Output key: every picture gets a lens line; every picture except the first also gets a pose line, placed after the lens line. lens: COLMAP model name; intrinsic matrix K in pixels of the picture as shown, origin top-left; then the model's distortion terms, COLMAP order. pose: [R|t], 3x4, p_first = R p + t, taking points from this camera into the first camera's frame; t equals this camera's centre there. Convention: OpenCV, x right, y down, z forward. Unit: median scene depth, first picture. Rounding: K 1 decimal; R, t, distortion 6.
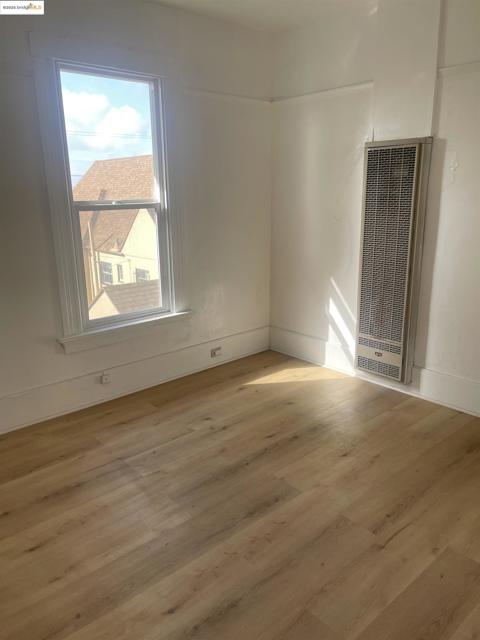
lens RADIAL K [[483.4, 0, 240.9], [0, 483.4, 320.5], [0, 0, 1]] dist [0.051731, -0.075895]
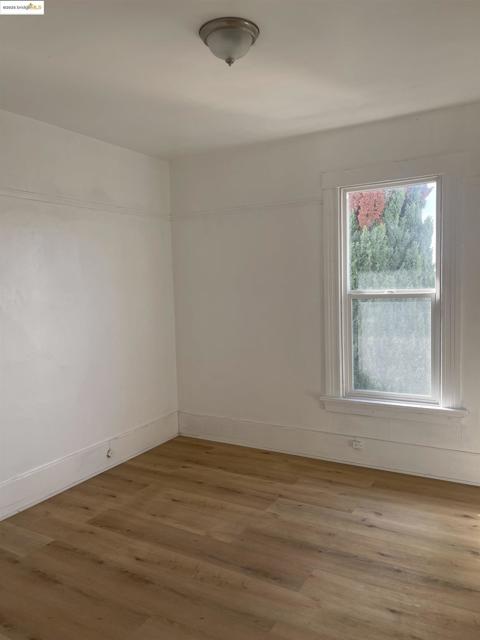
lens RADIAL K [[483.4, 0, 235.7], [0, 483.4, 321.4], [0, 0, 1]] dist [0.051731, -0.075895]
pose [[0.305236, 0.081300, -0.948800, 0.836975], [-0.223744, 0.974580, 0.011528, -0.133445], [0.925619, 0.208769, 0.315667, 0.406341]]
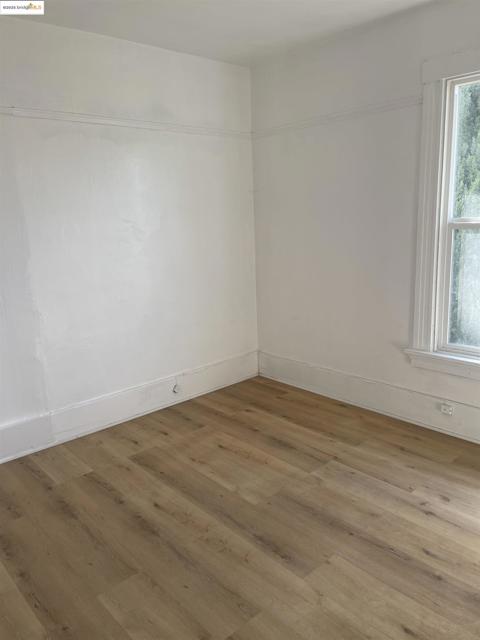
lens RADIAL K [[483.4, 0, 238.0], [0, 483.4, 321.3], [0, 0, 1]] dist [0.051731, -0.075895]
pose [[0.000194, 0.225502, -0.974243, 0.724616], [-0.222443, 0.949843, 0.219810, -0.190785], [0.974946, 0.216671, 0.050345, 0.657045]]
